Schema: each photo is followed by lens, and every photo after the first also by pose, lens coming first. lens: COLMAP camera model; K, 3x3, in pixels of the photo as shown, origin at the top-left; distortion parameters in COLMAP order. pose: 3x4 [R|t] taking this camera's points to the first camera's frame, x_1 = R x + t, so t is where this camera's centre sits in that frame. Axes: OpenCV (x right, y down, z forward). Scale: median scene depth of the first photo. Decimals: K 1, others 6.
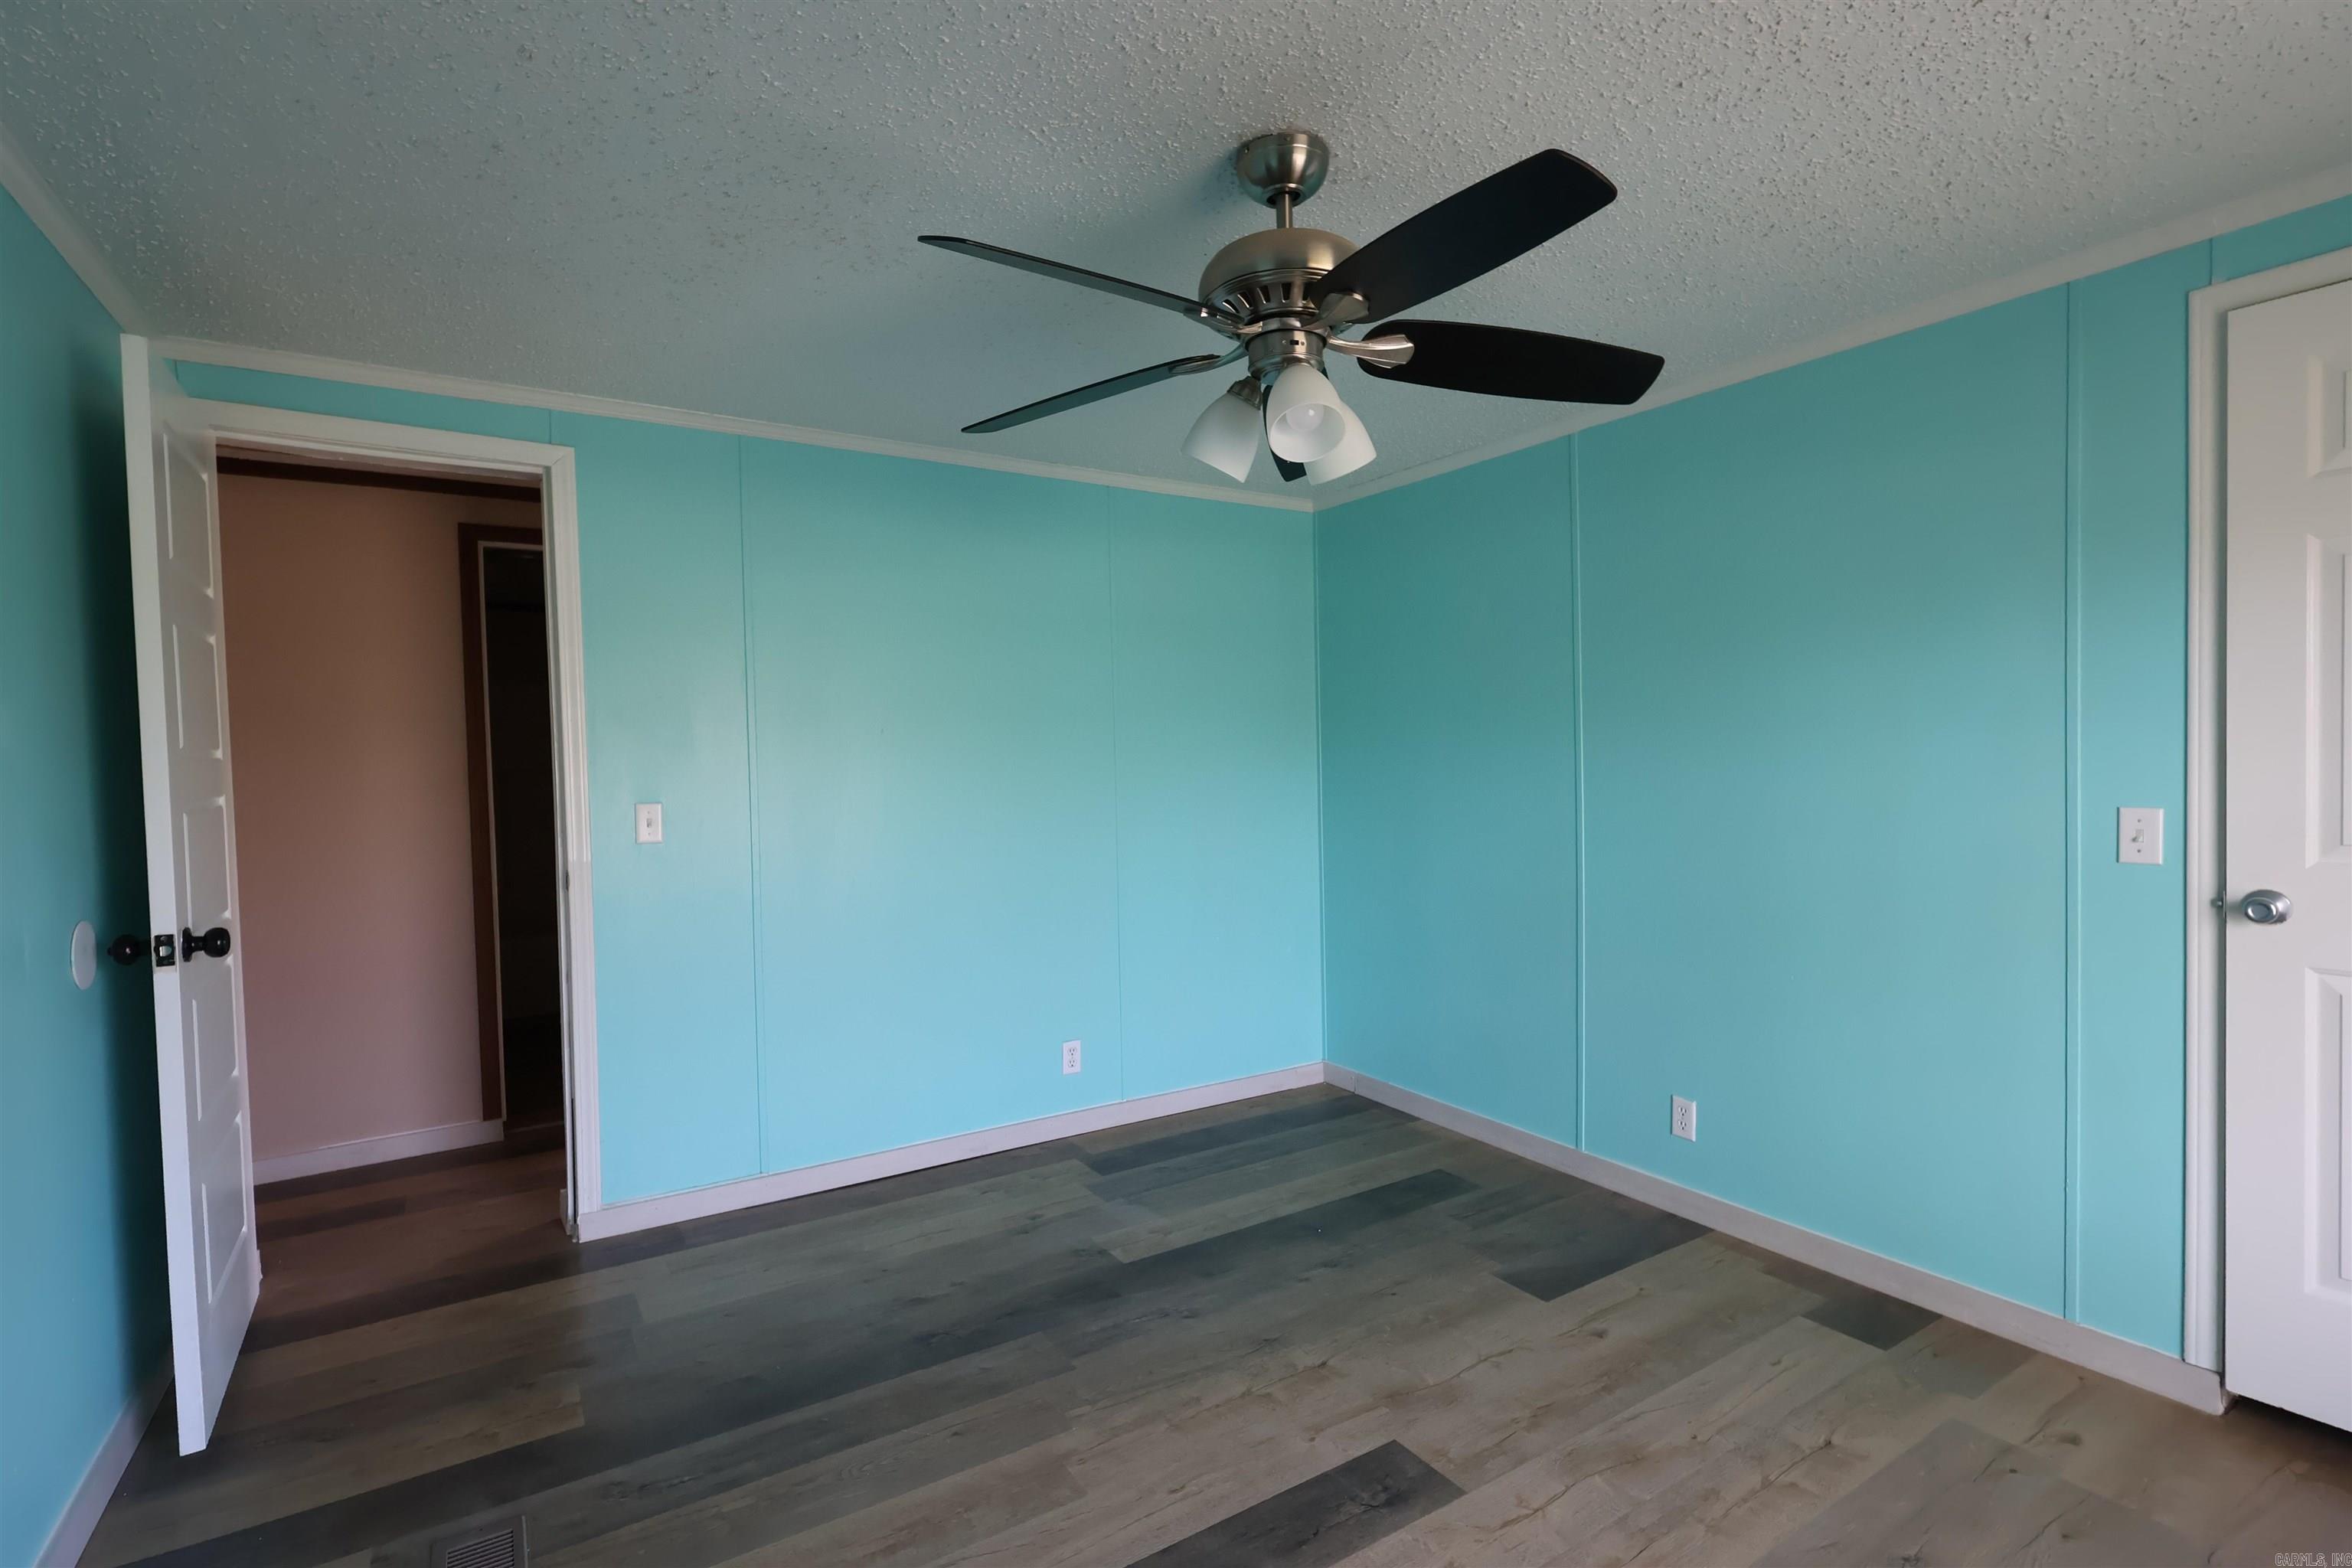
lens RADIAL K [[1082.9, 0, 1171.5], [0, 1082.9, 784.8], [0, 0, 1]] dist [-0.001161, 0.000270]
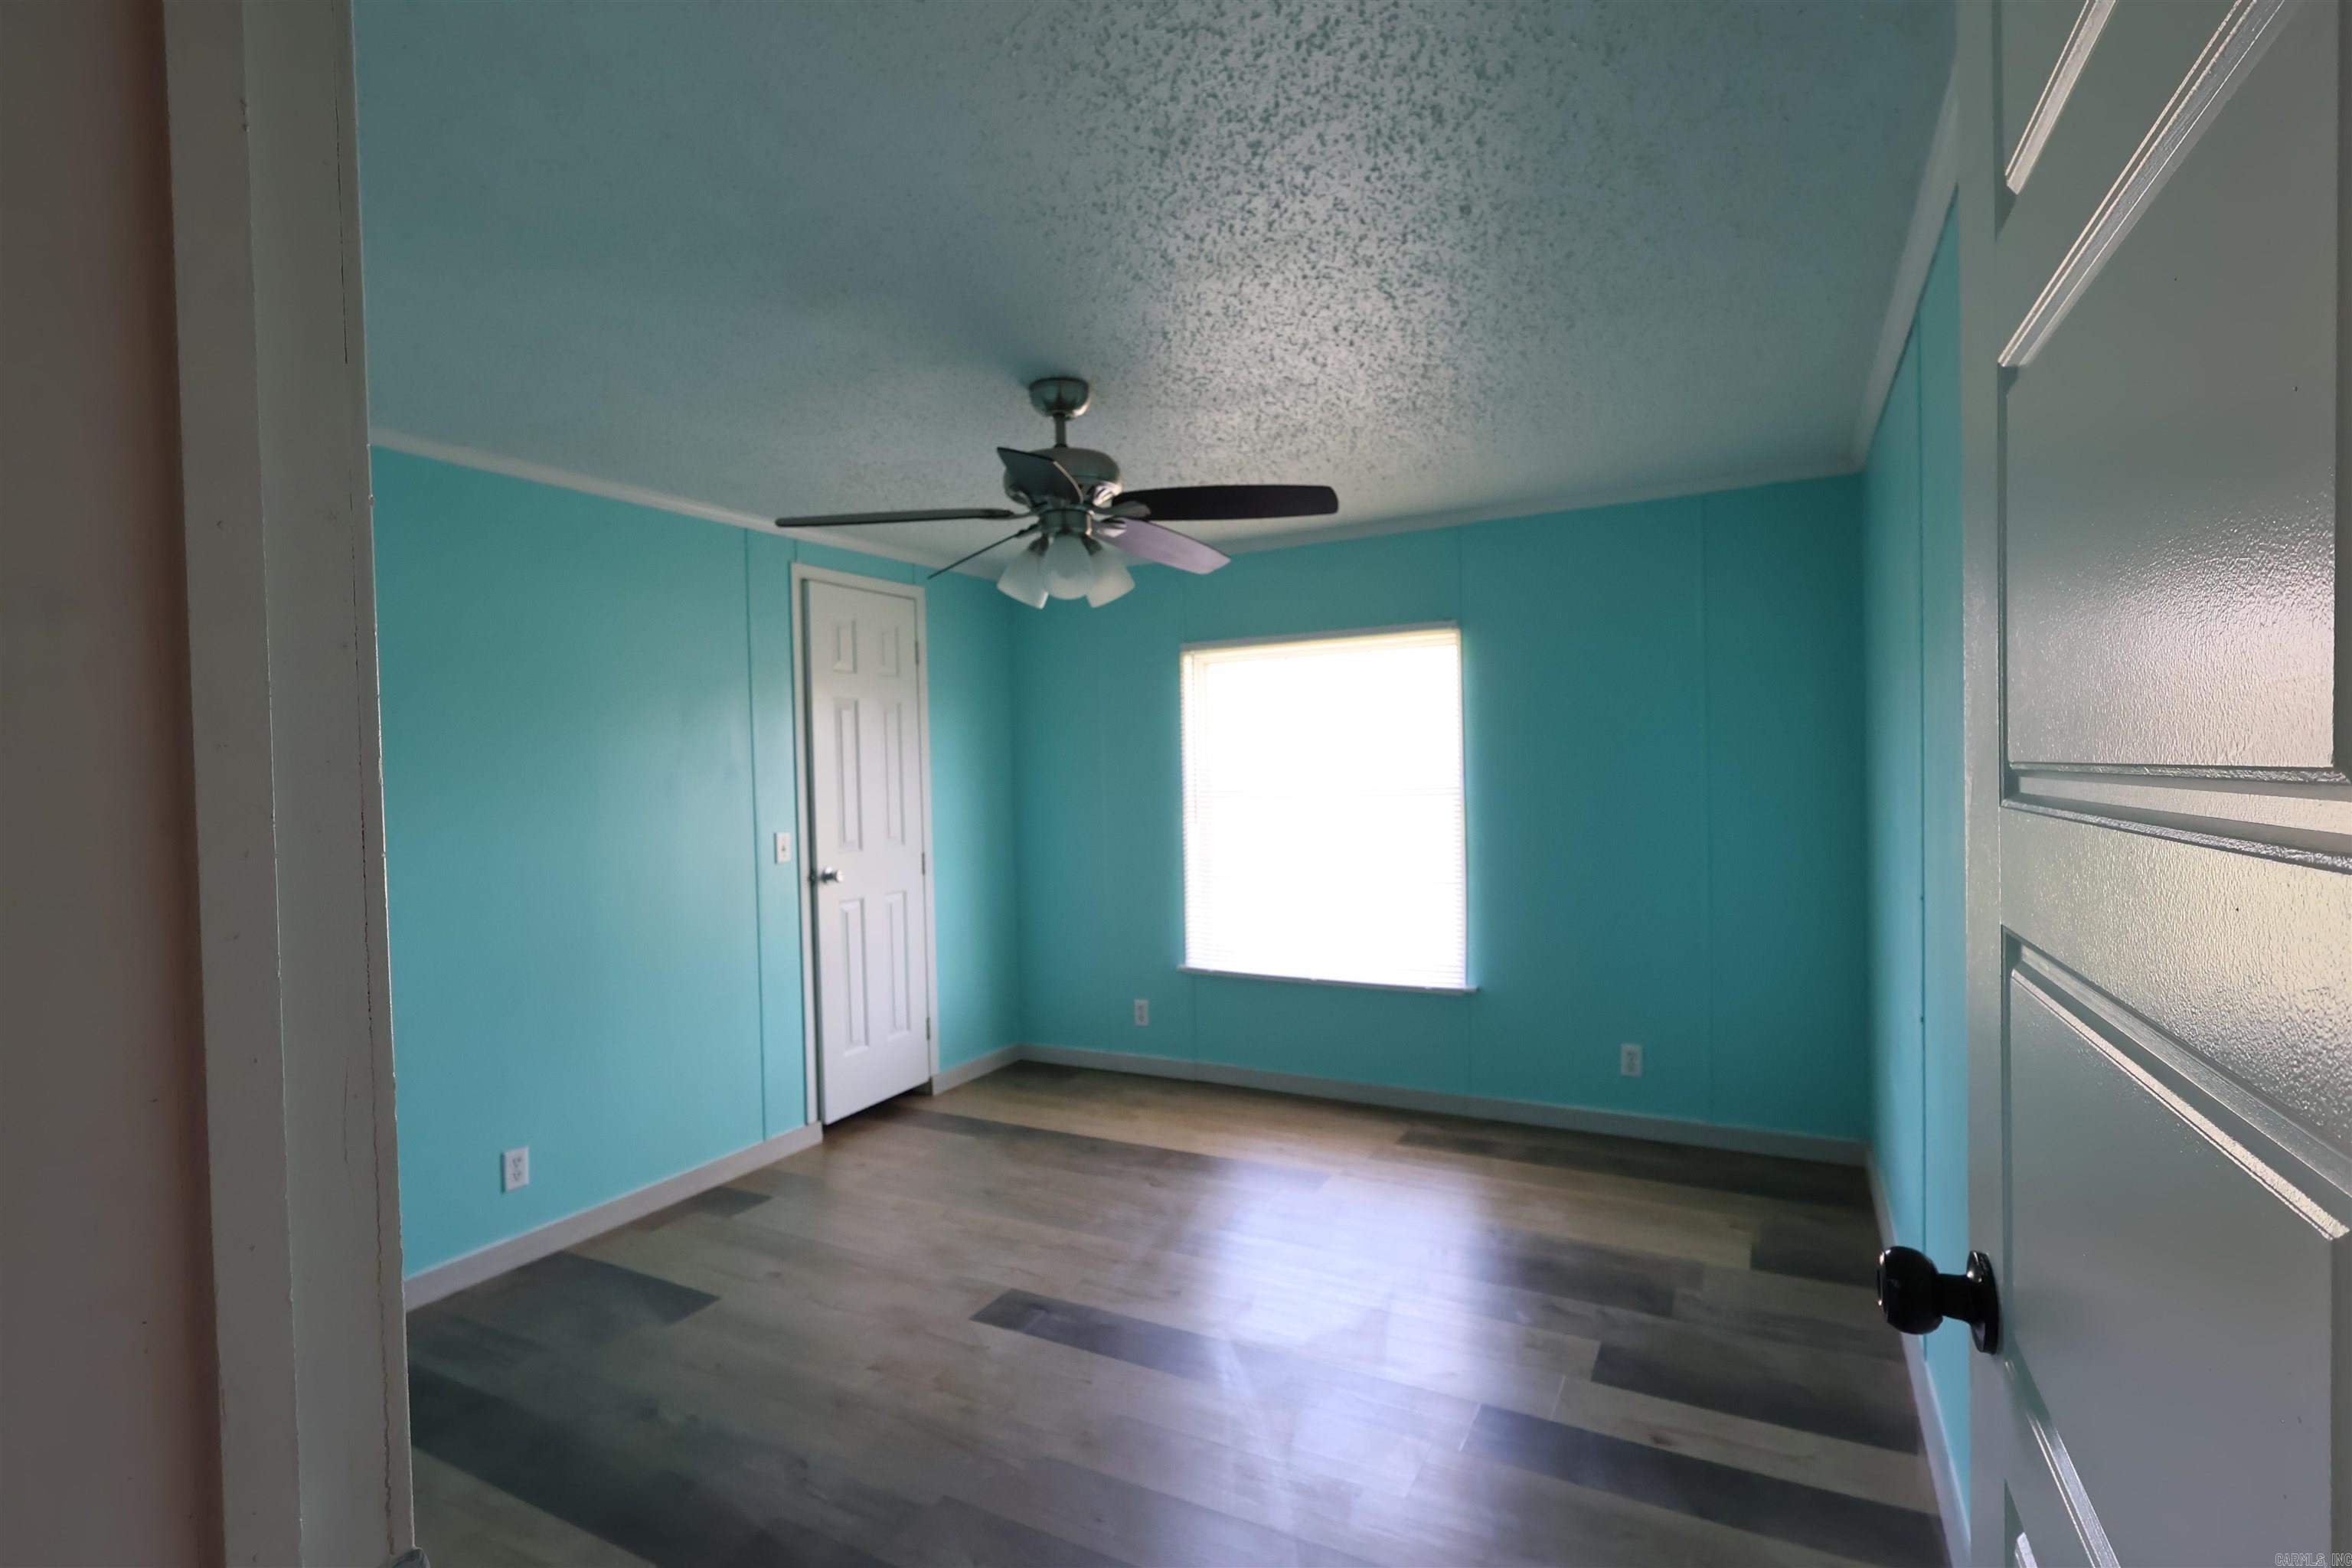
lens RADIAL K [[1082.9, 0, 1171.5], [0, 1082.9, 784.8], [0, 0, 1]] dist [-0.001161, 0.000270]
pose [[-0.484240, 0.021072, 0.874681, -0.958089], [0.061334, 0.998068, 0.009912, -0.033289], [-0.872783, 0.058447, -0.484597, 1.234405]]
